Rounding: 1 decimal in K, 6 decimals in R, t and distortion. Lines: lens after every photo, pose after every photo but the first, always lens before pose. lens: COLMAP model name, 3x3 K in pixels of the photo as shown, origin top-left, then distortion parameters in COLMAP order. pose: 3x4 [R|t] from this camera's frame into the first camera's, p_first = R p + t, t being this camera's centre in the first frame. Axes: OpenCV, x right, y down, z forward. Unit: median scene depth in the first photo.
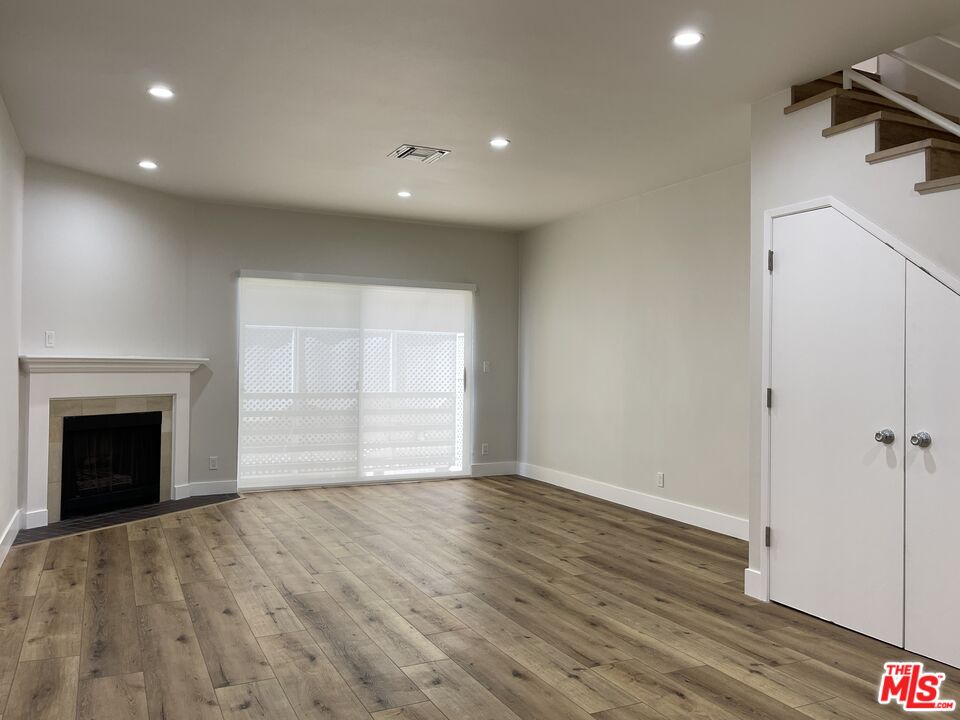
lens RADIAL K [[731.3, 0, 480.0], [0, 731.3, 360.0], [0, 0, 1]] dist [-0.002751, -0.003164]
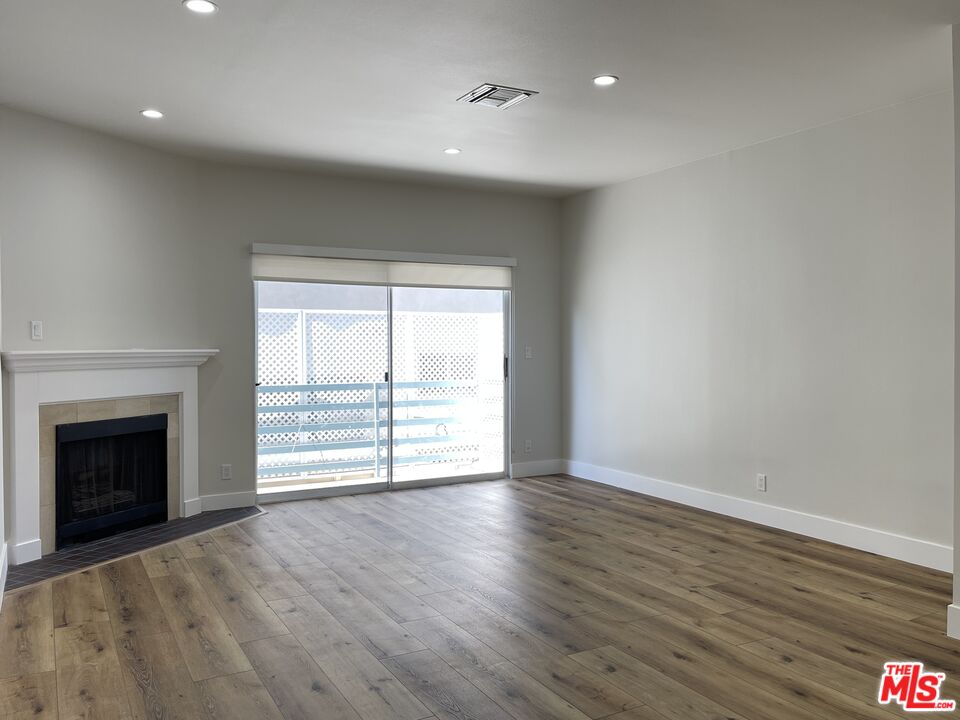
lens RADIAL K [[770.5, 0, 480.0], [0, 770.5, 360.0], [0, 0, 1]] dist [0.009482, -0.001147]
pose [[0.999379, -0.017865, 0.030388, -0.123633], [0.017050, 0.999493, 0.026877, -0.011488], [-0.030853, -0.026342, 0.999177, 0.123879]]
